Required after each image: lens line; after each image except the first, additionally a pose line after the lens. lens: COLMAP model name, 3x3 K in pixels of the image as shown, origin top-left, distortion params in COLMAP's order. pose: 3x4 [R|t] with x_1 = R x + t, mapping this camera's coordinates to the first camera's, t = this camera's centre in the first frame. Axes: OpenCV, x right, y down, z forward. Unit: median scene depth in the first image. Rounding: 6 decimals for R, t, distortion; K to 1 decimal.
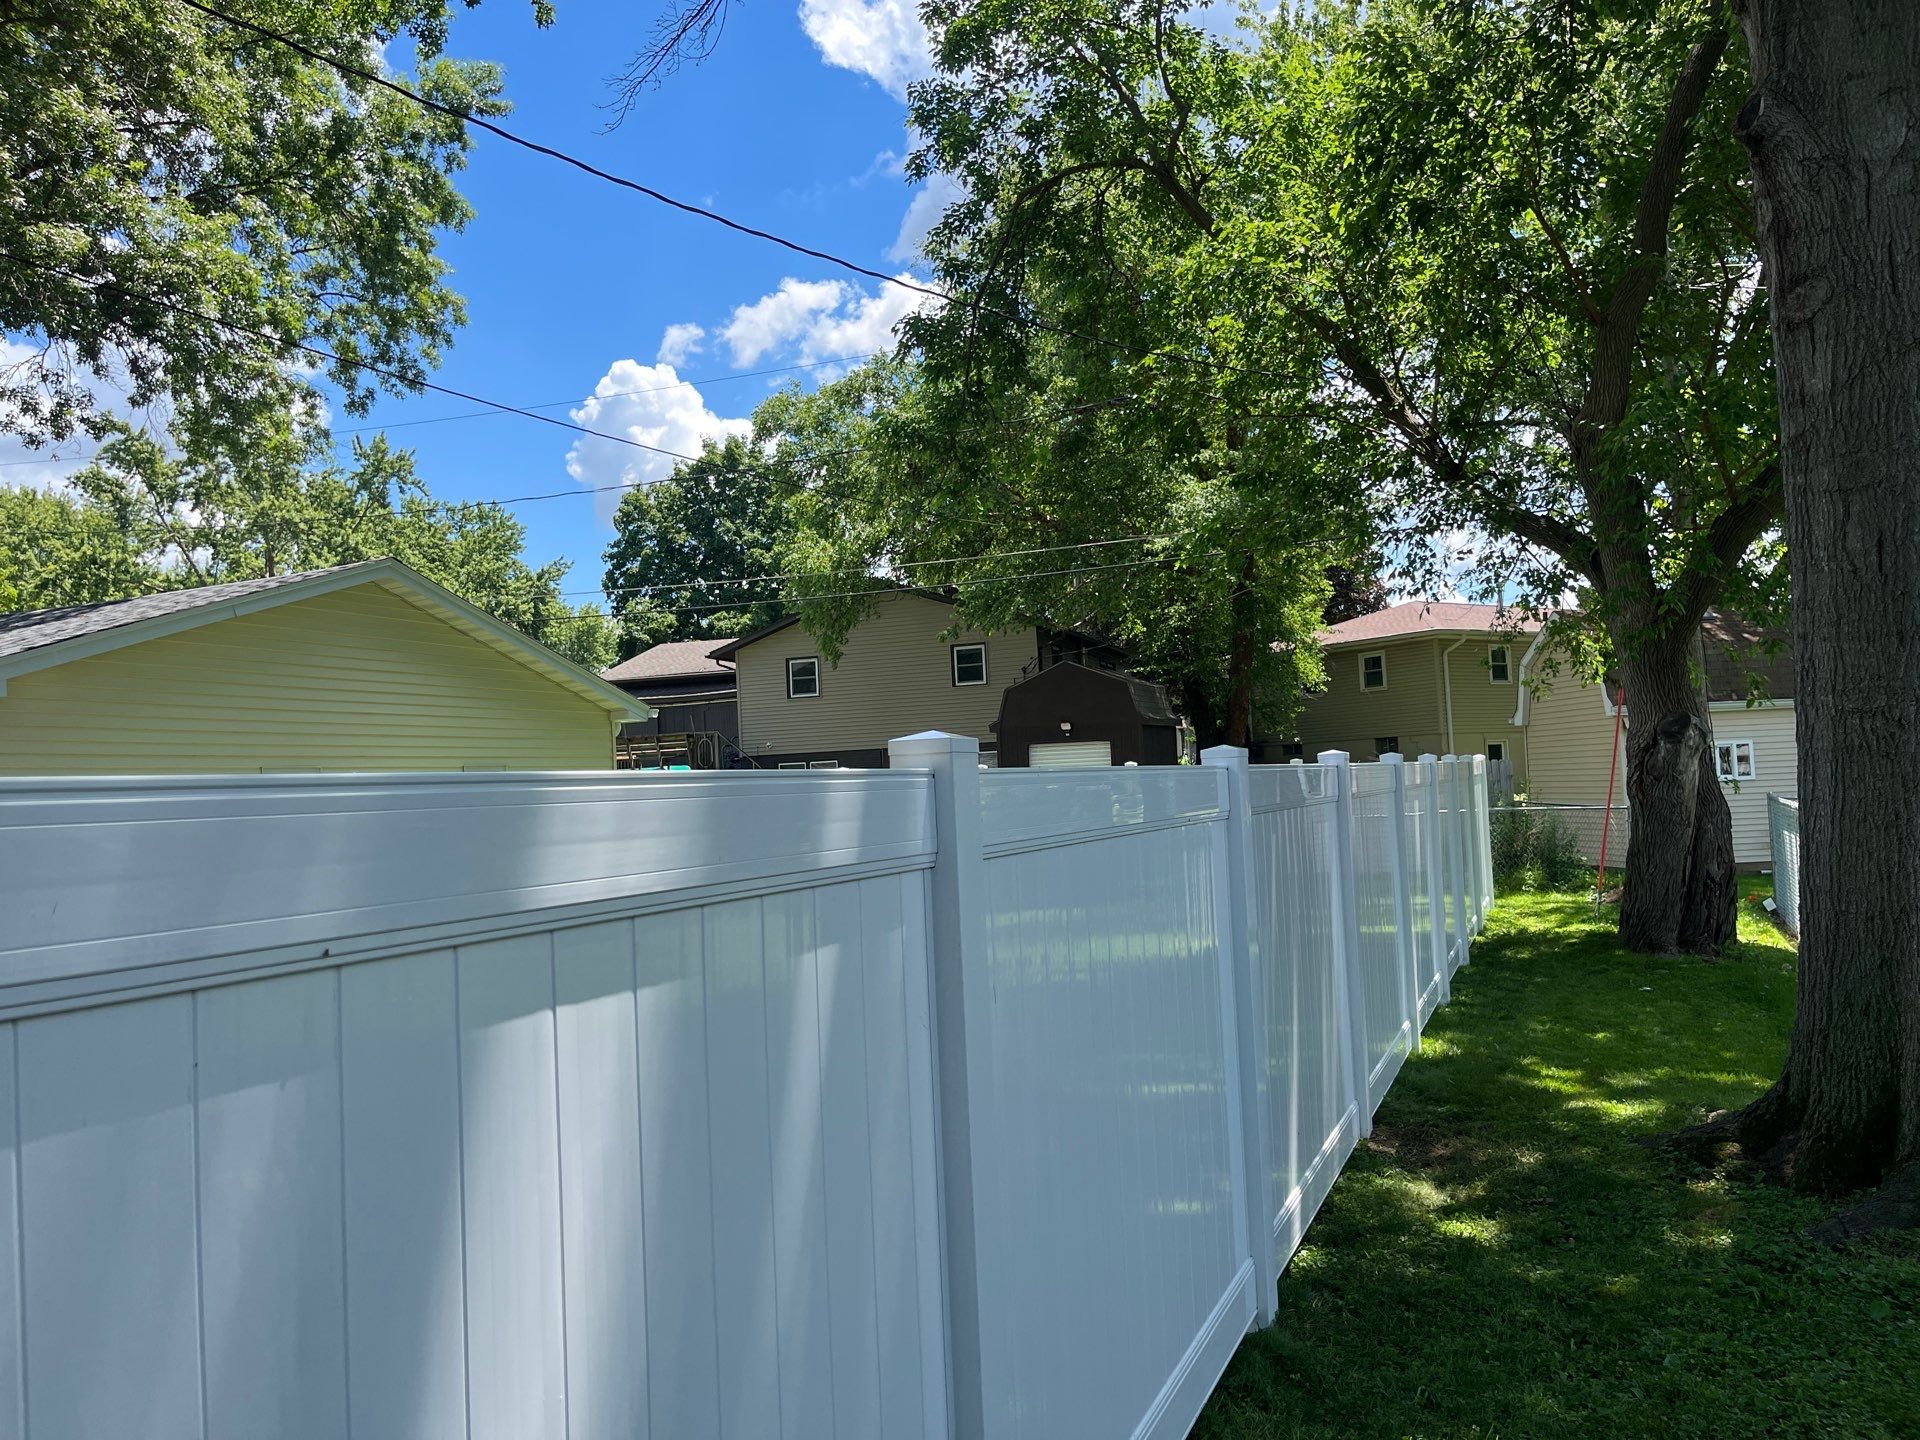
lens RADIAL K [[1404.7, 0, 958.2], [0, 1404.7, 747.8], [0, 0, 1]] dist [0.047287, -0.059470]
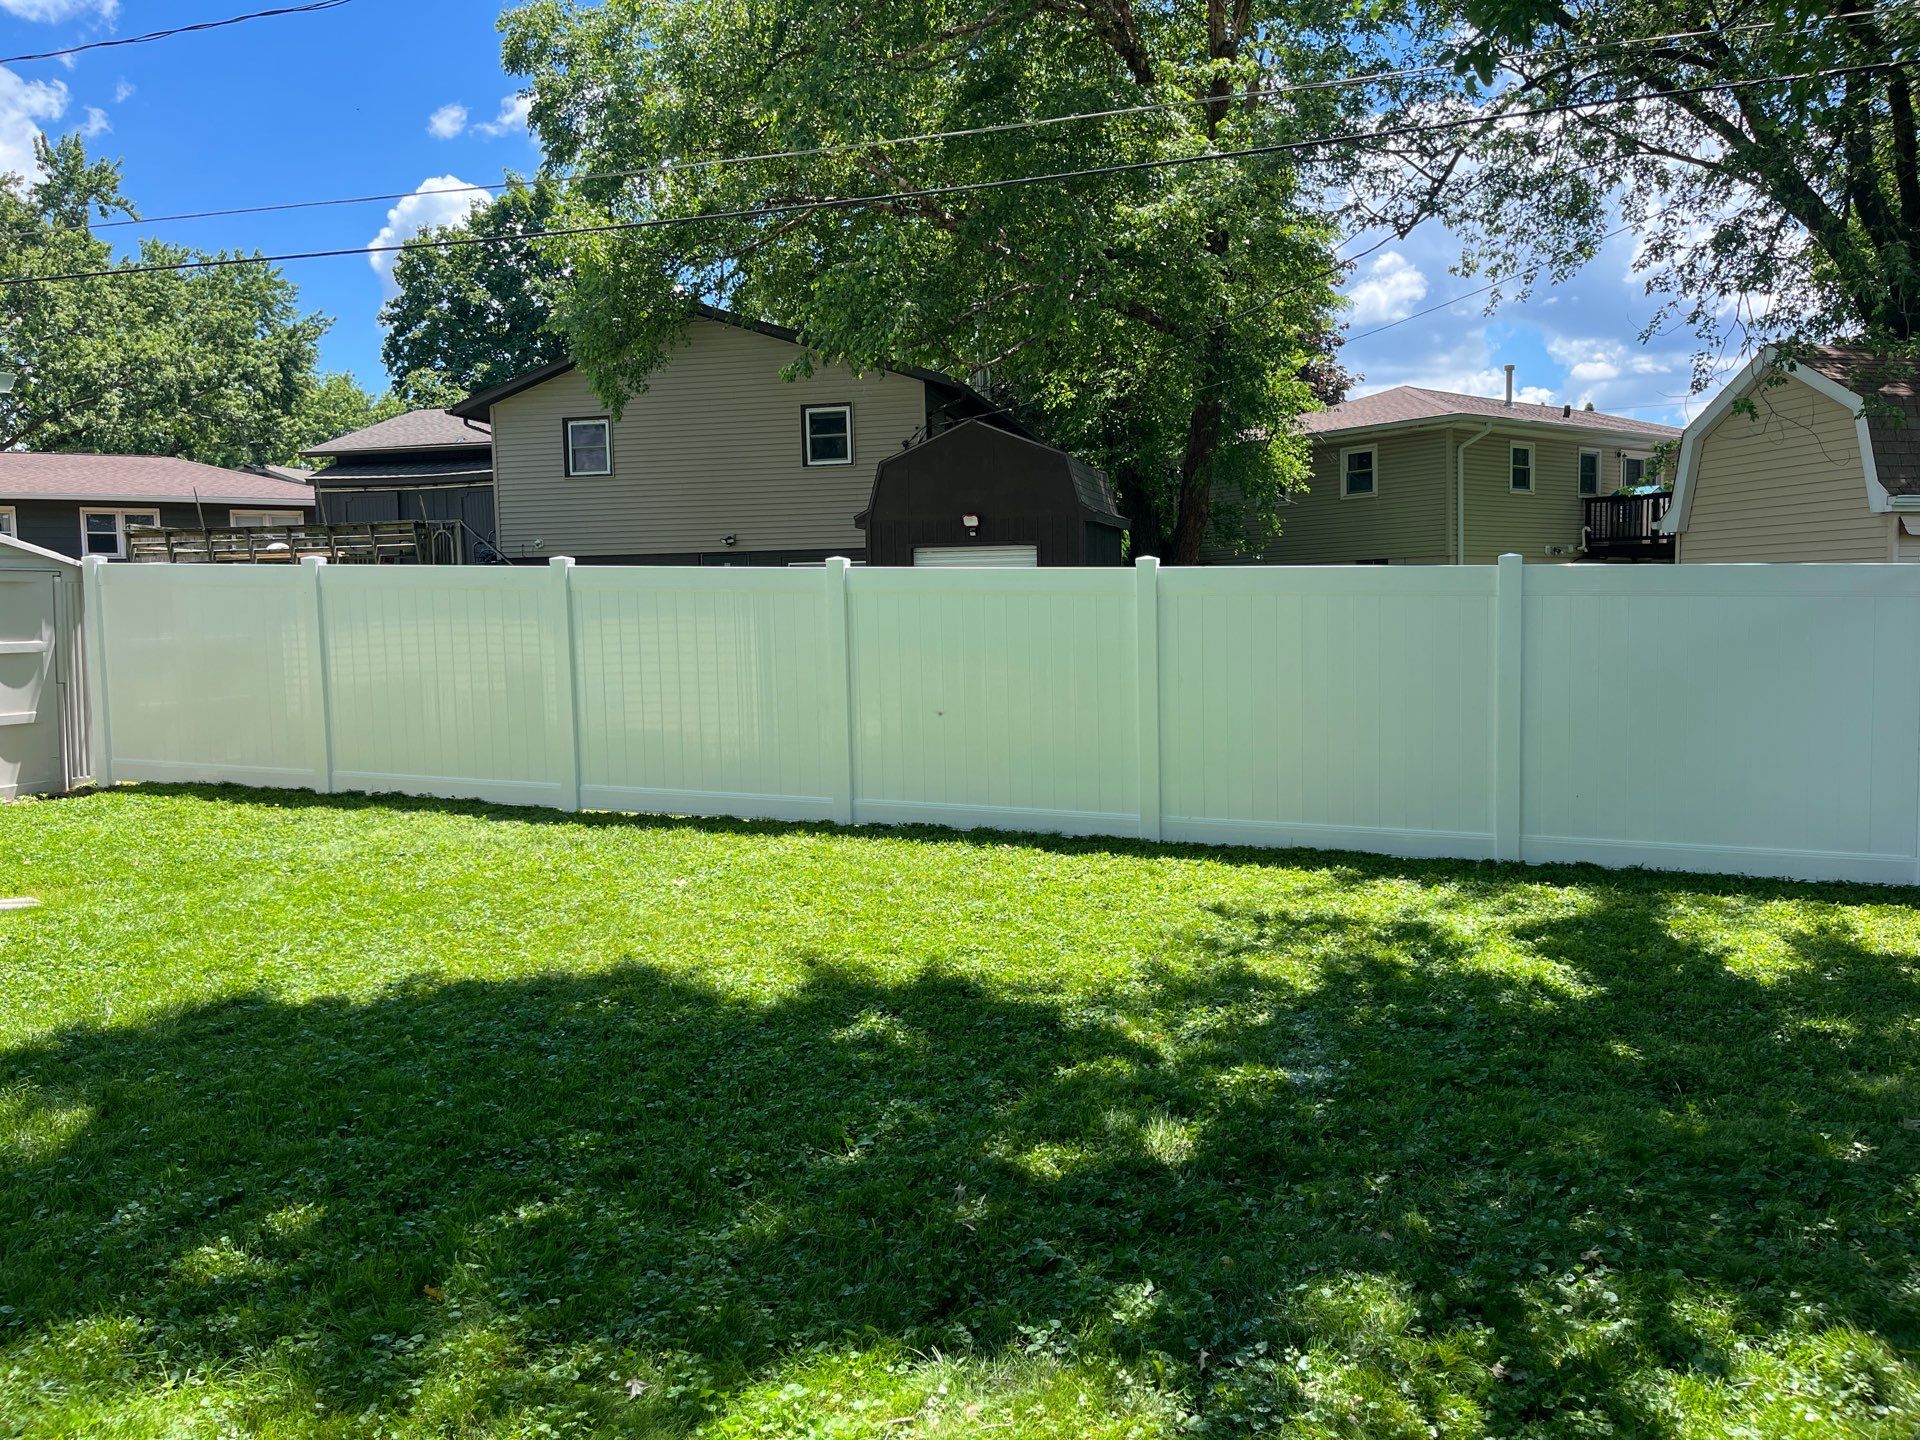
lens RADIAL K [[1404.7, 0, 958.2], [0, 1404.7, 747.8], [0, 0, 1]] dist [0.047287, -0.059470]
pose [[0.994882, 0.016164, 0.099744, 0.002920], [-0.028047, 0.992510, 0.118902, 0.005422], [-0.097075, -0.121091, 0.987883, 0.149516]]
